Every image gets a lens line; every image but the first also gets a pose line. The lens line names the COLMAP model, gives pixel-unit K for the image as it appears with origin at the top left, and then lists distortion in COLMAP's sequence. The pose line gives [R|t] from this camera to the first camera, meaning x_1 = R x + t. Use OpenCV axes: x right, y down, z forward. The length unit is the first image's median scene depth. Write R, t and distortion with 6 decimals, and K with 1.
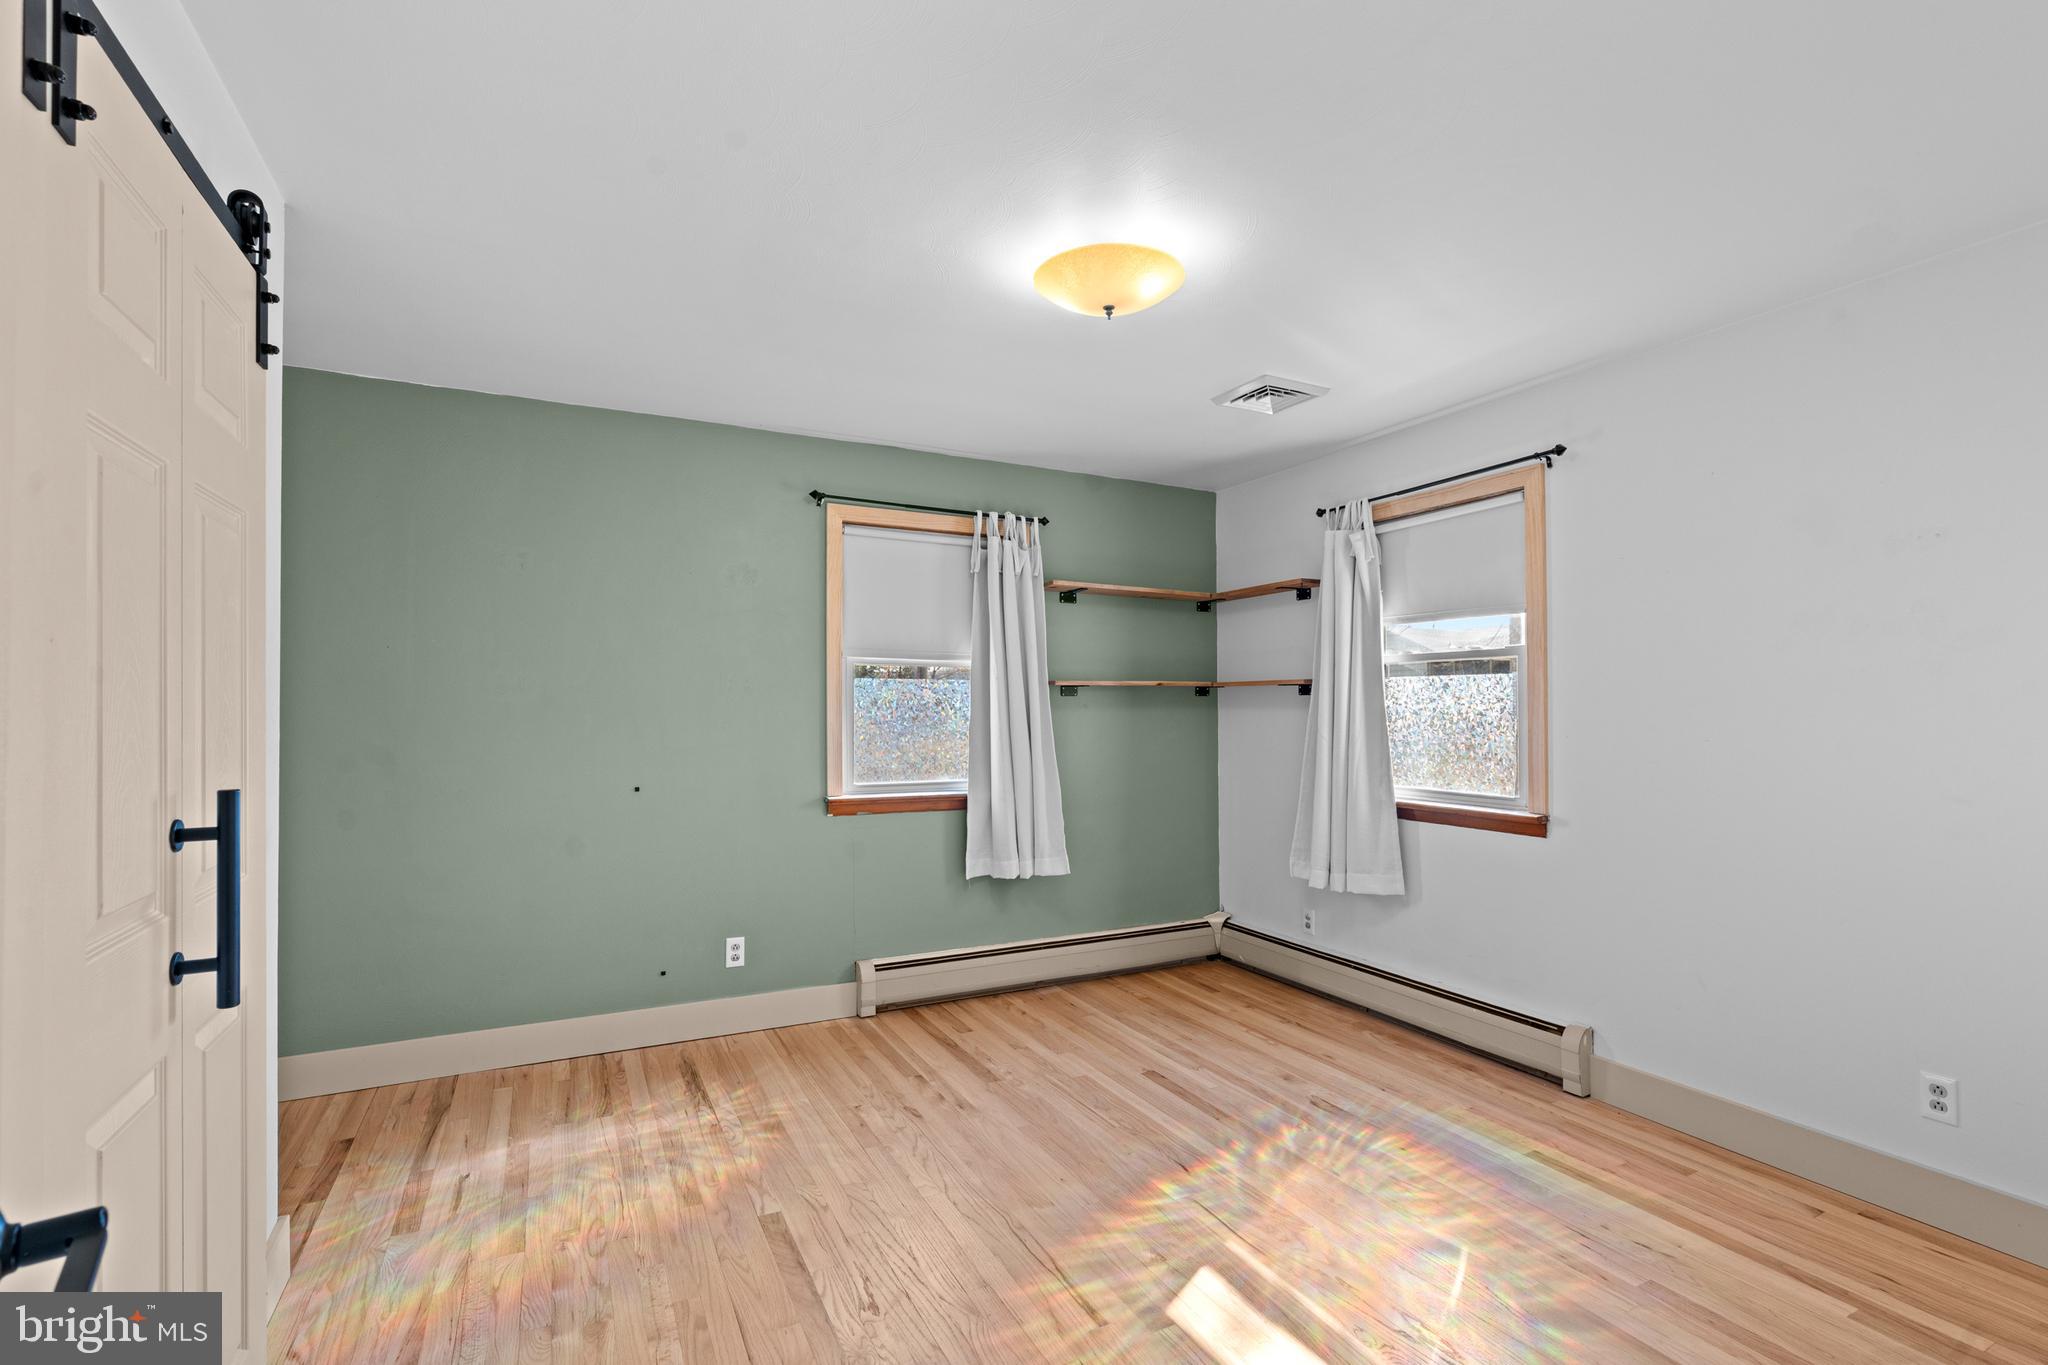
lens RADIAL K [[956.8, 0, 1048.1], [0, 956.8, 680.3], [0, 0, 1]] dist [0.018154, -0.000312]
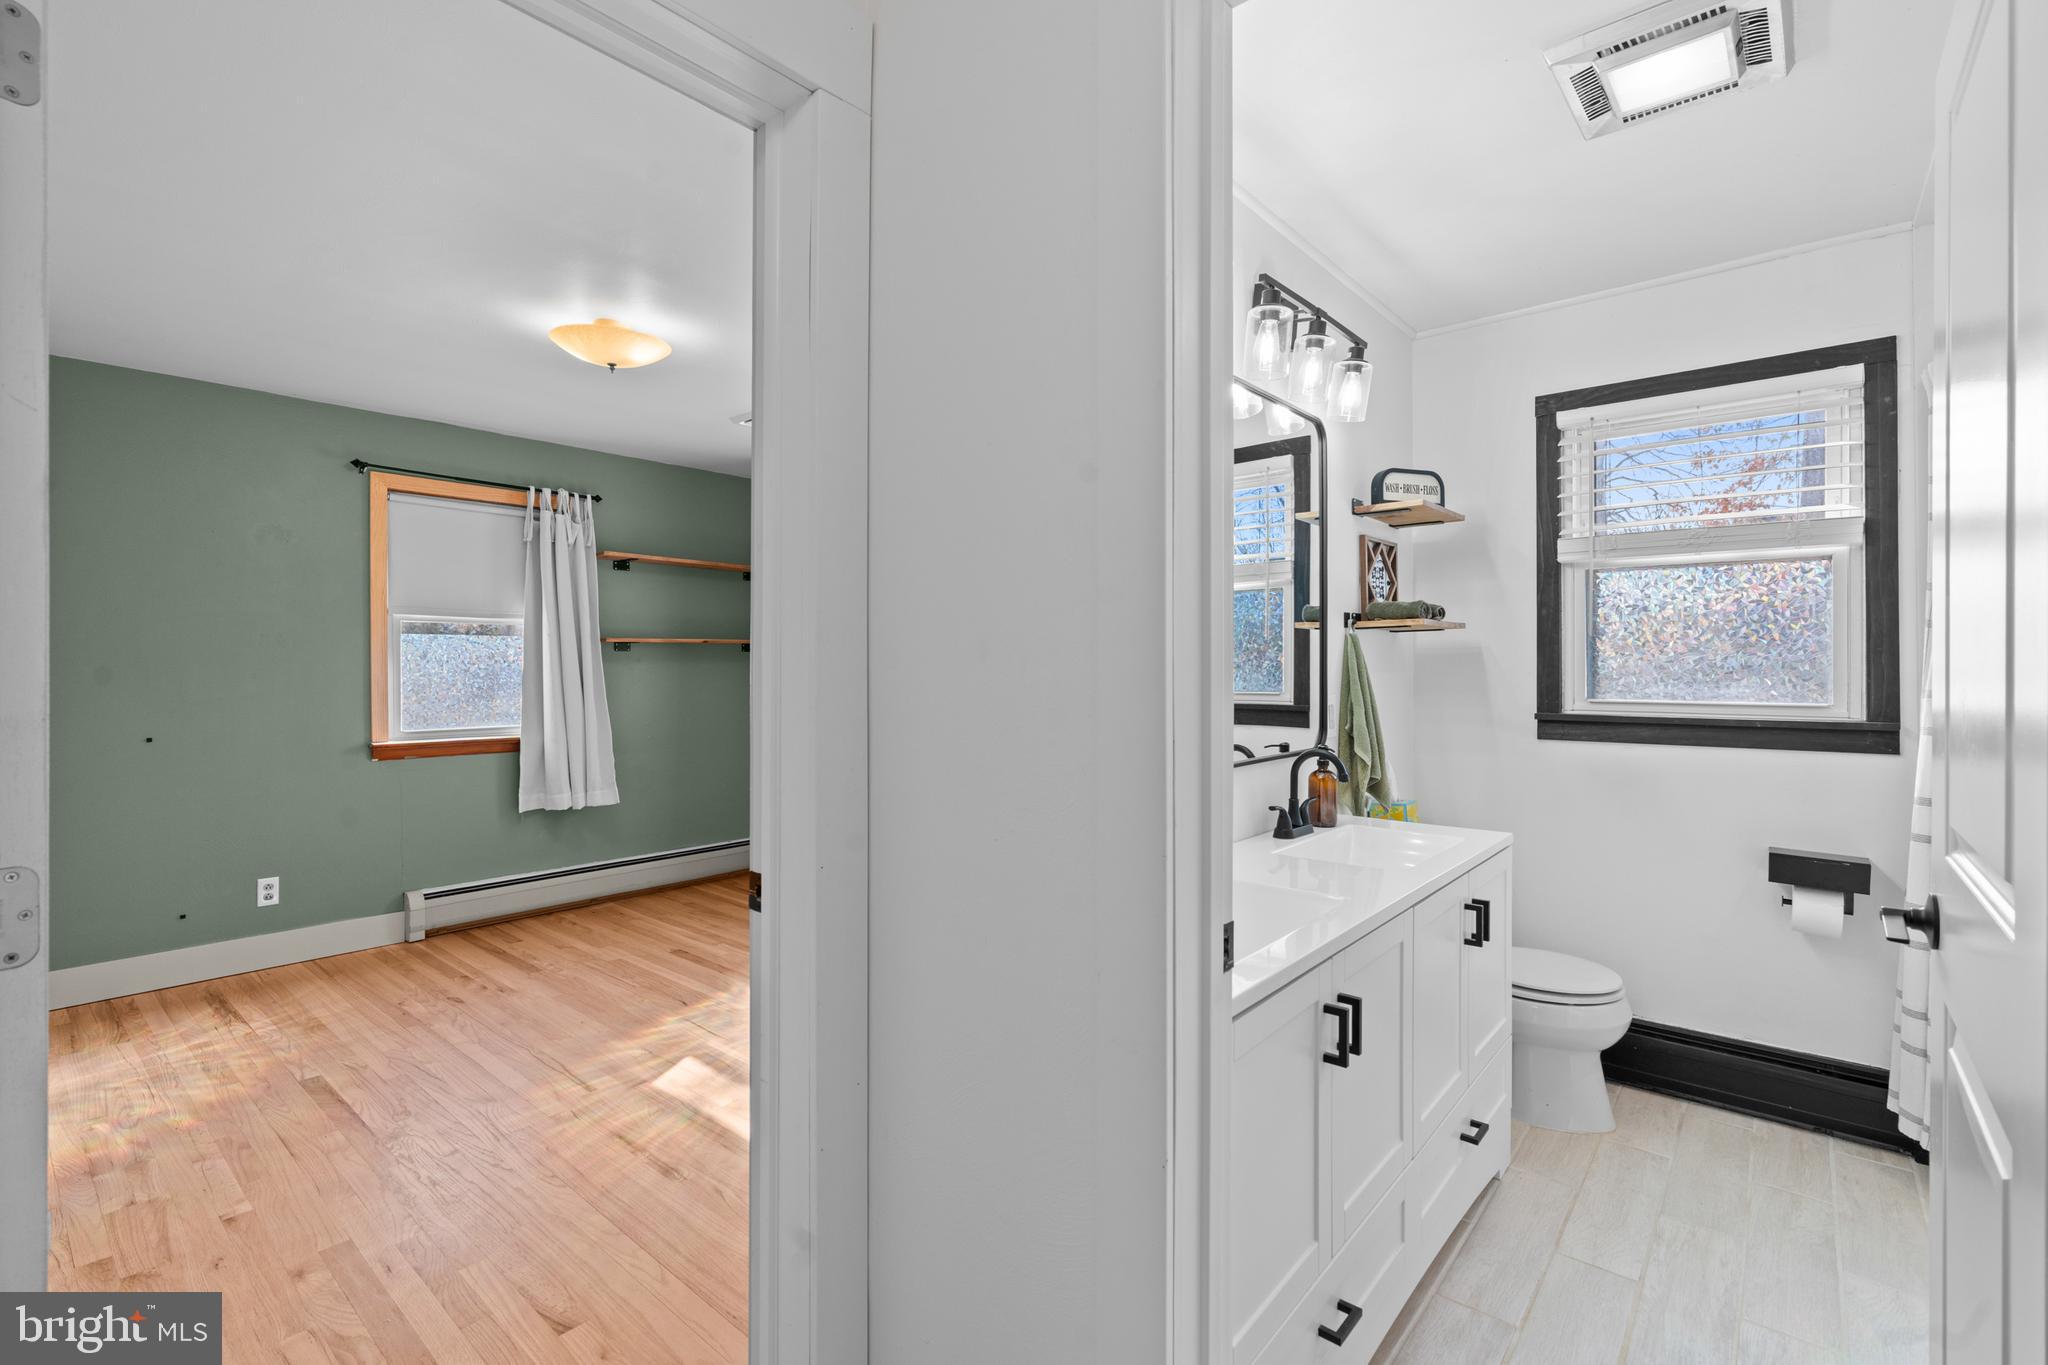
lens RADIAL K [[915.0, 0, 1022.0], [0, 915.0, 661.9], [0, 0, 1]] dist [-0.000820, 0.000716]
pose [[0.928224, 0.004240, 0.371999, 0.069261], [-0.014358, 0.999598, 0.024434, -0.005548], [-0.371746, -0.028022, 0.927912, -0.238346]]
